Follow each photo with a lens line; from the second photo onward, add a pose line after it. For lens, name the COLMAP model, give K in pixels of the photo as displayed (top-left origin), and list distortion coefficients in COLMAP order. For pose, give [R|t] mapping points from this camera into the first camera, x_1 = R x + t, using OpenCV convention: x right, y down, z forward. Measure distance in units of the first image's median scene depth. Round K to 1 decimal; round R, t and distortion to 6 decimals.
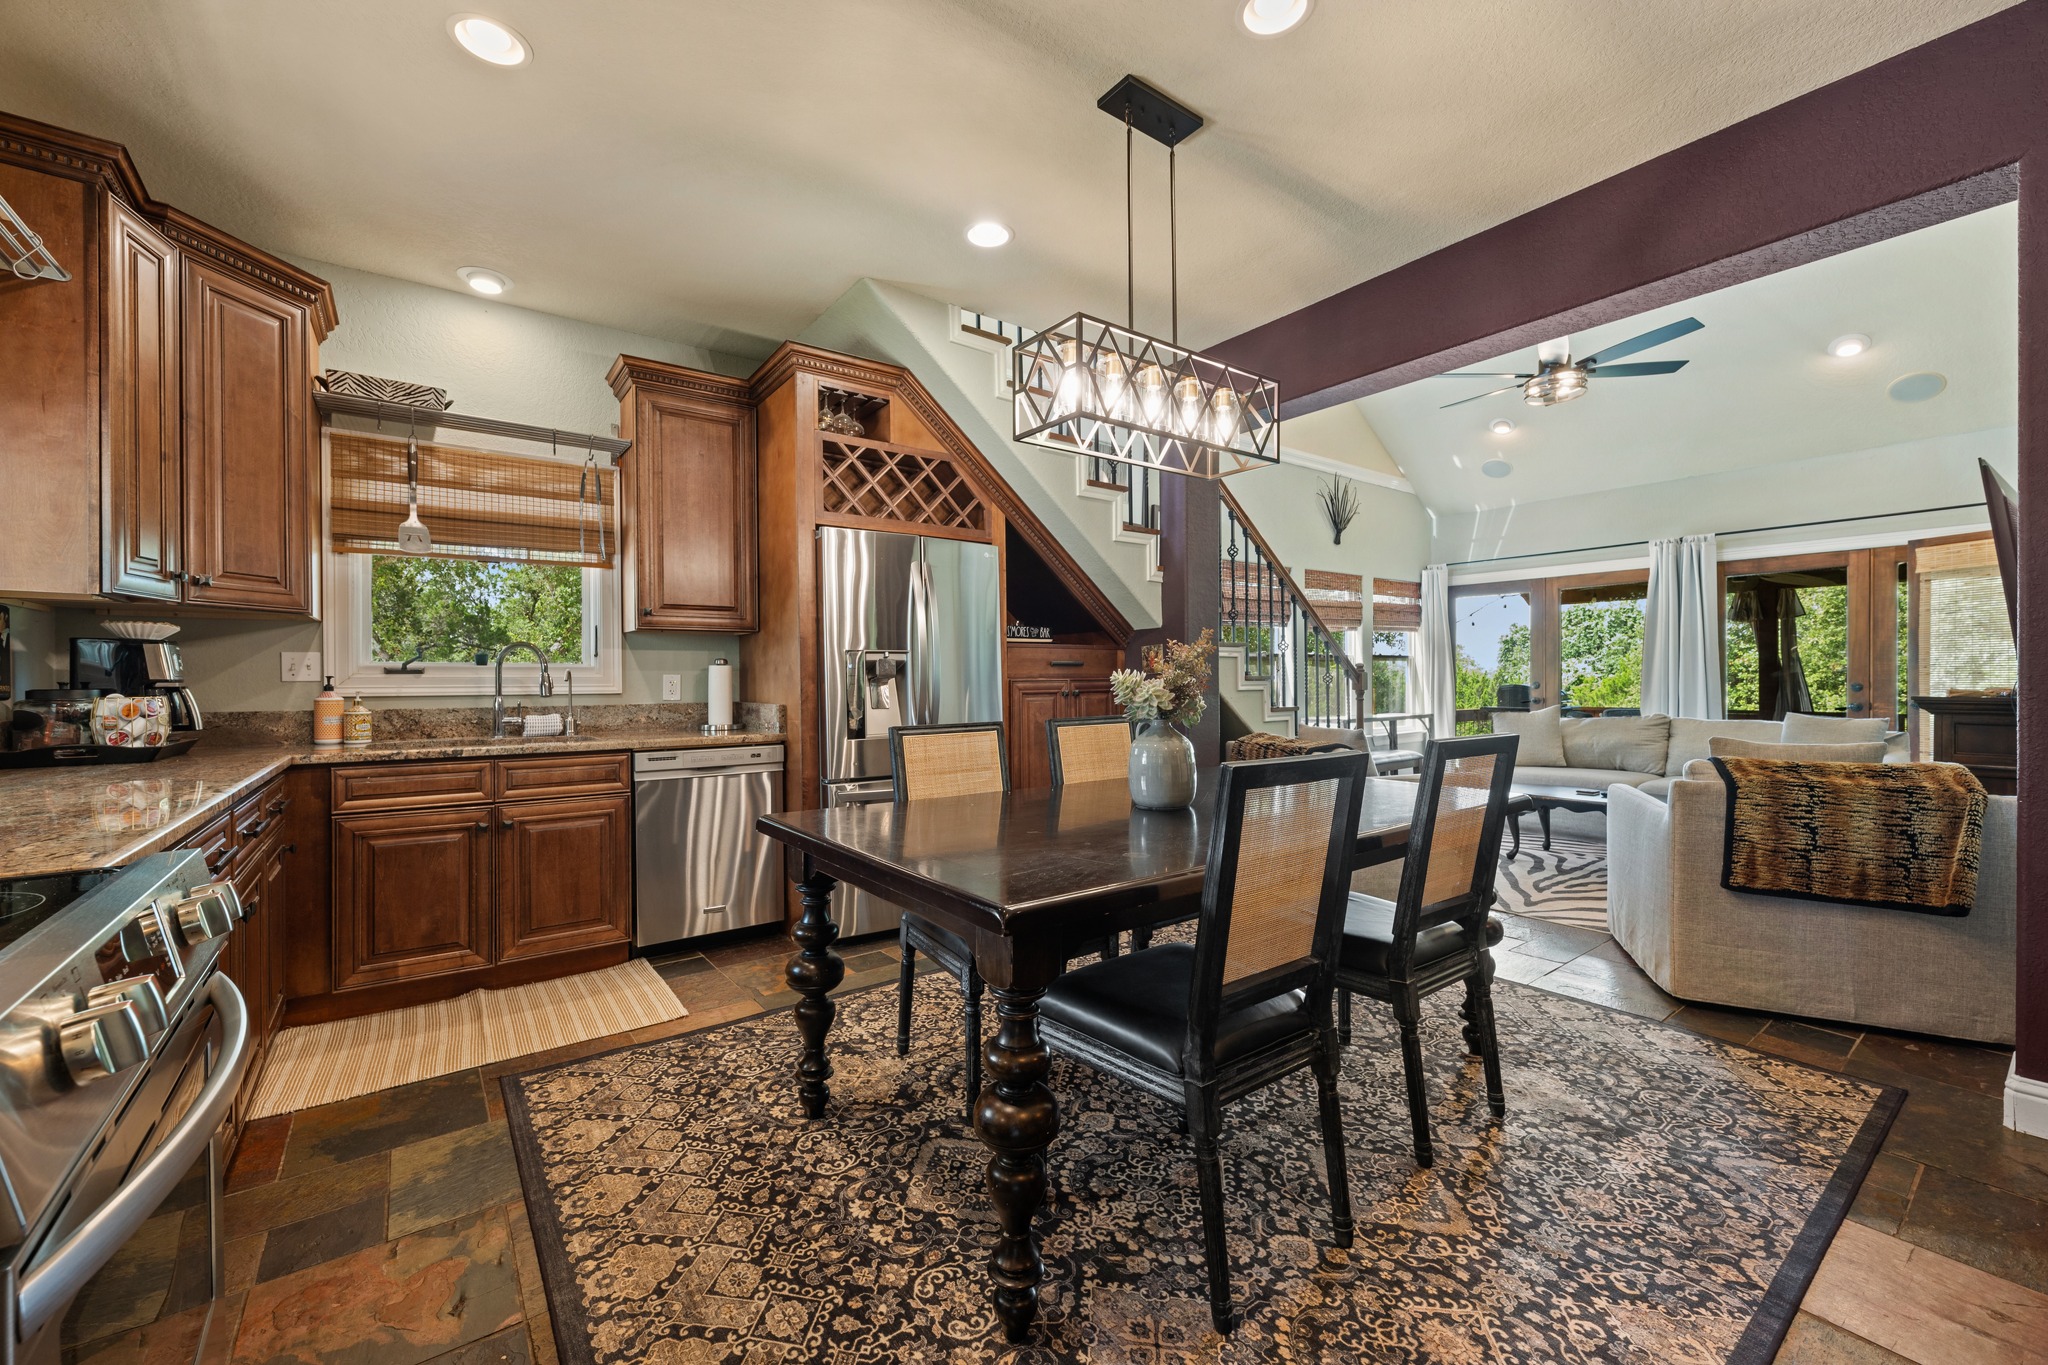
lens RADIAL K [[819.1, 0, 1022.9], [0, 819.1, 679.0], [0, 0, 1]] dist [0.000534, -0.000409]
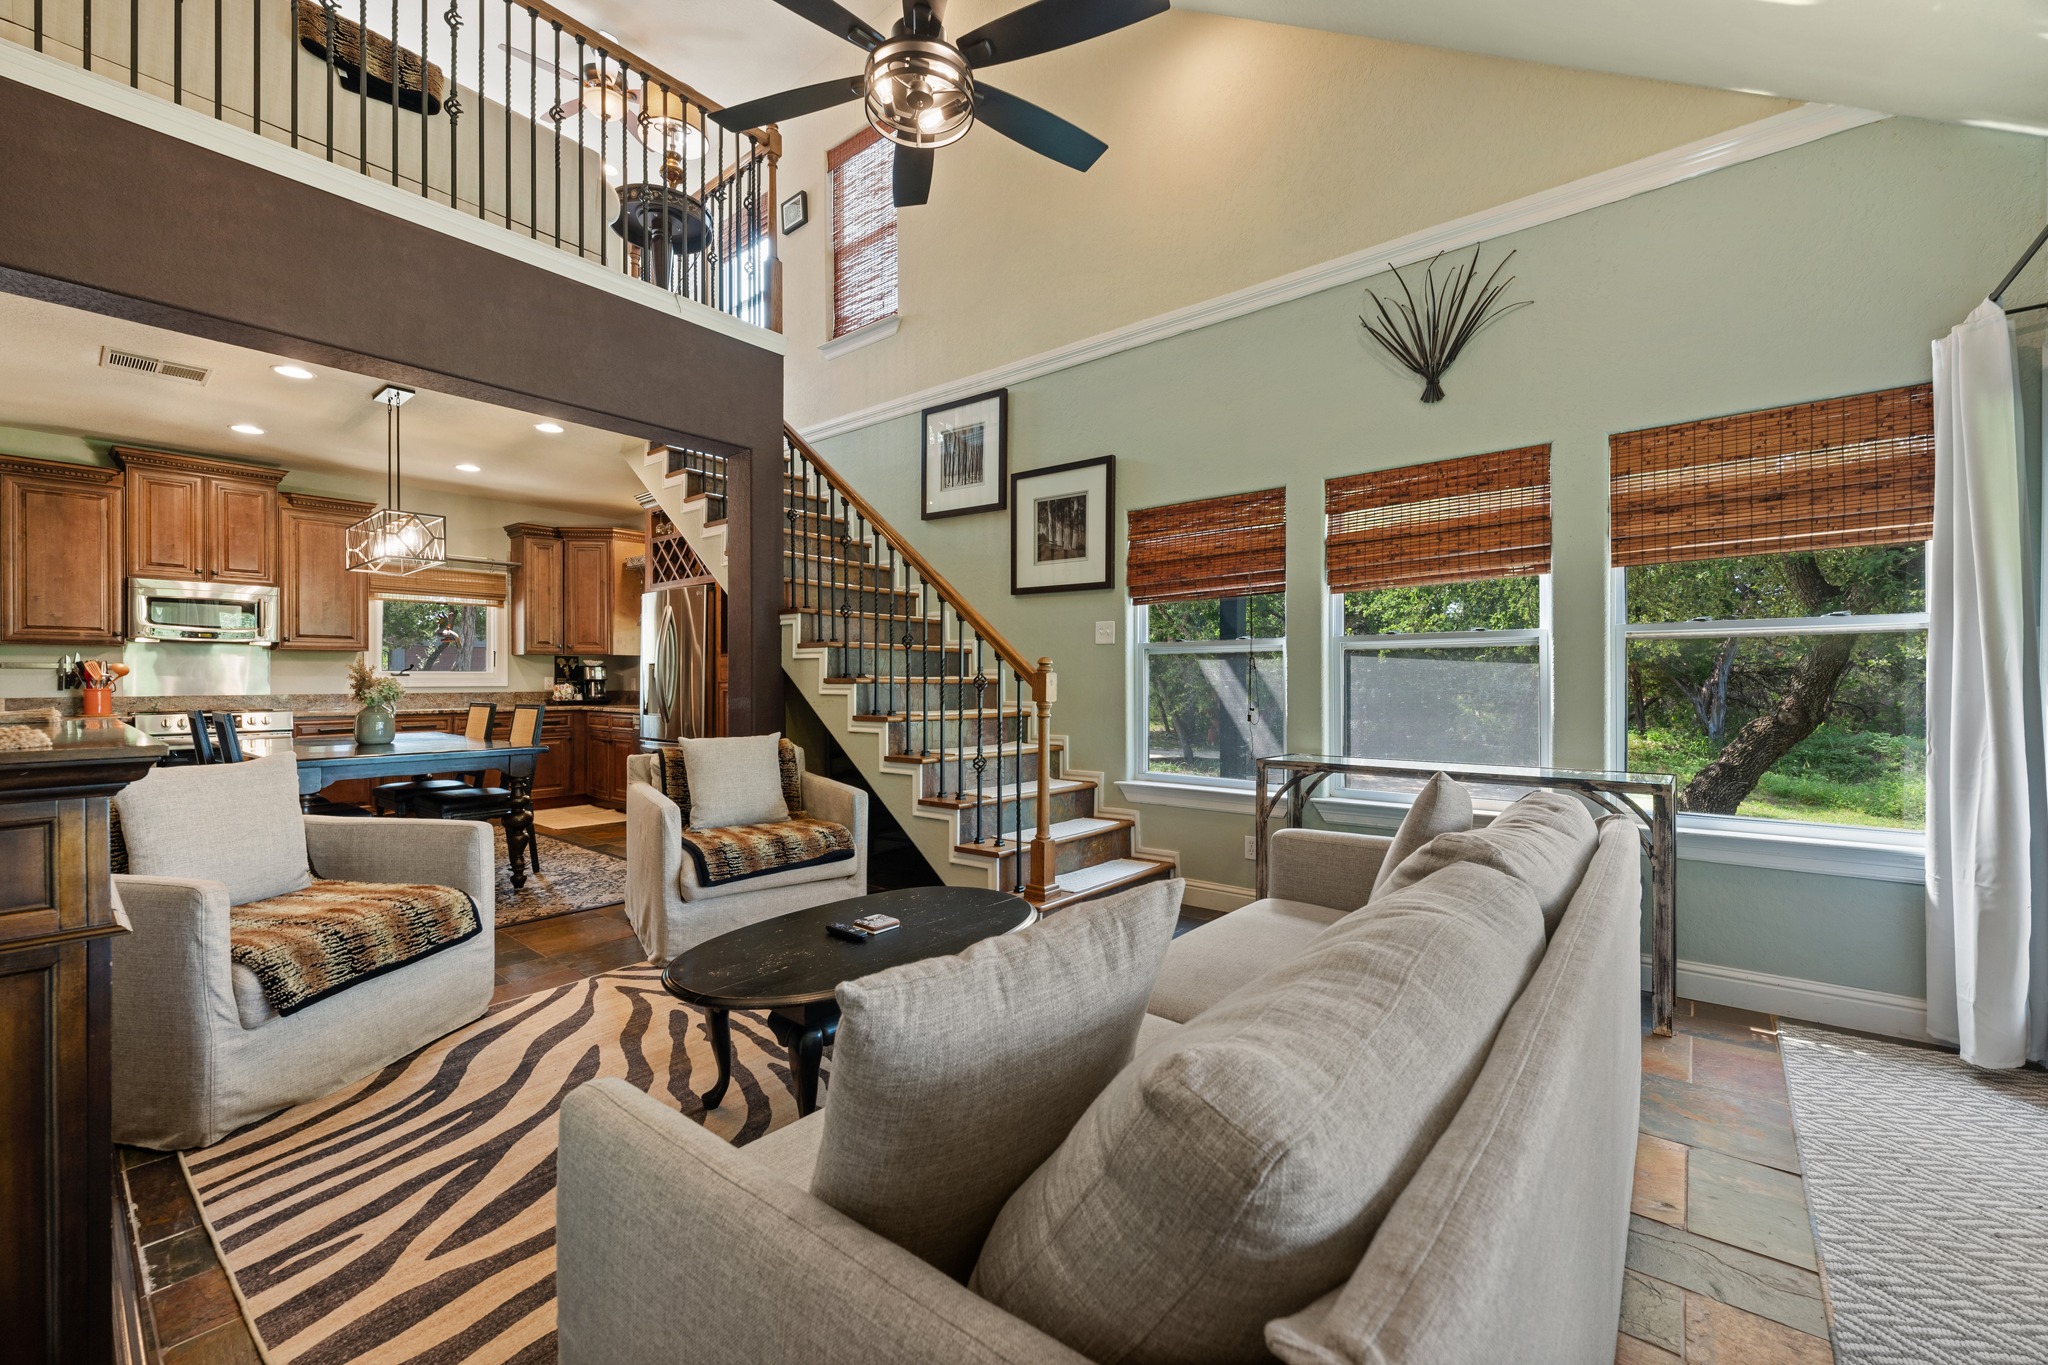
lens RADIAL K [[819.1, 0, 1026.7], [0, 819.1, 685.0], [0, 0, 1]] dist [0.000534, -0.000409]
pose [[0.248495, 0.003670, -0.968626, 0.776920], [-0.001835, 0.999993, 0.003318, -0.000376], [0.968631, 0.000953, 0.248500, 0.640040]]
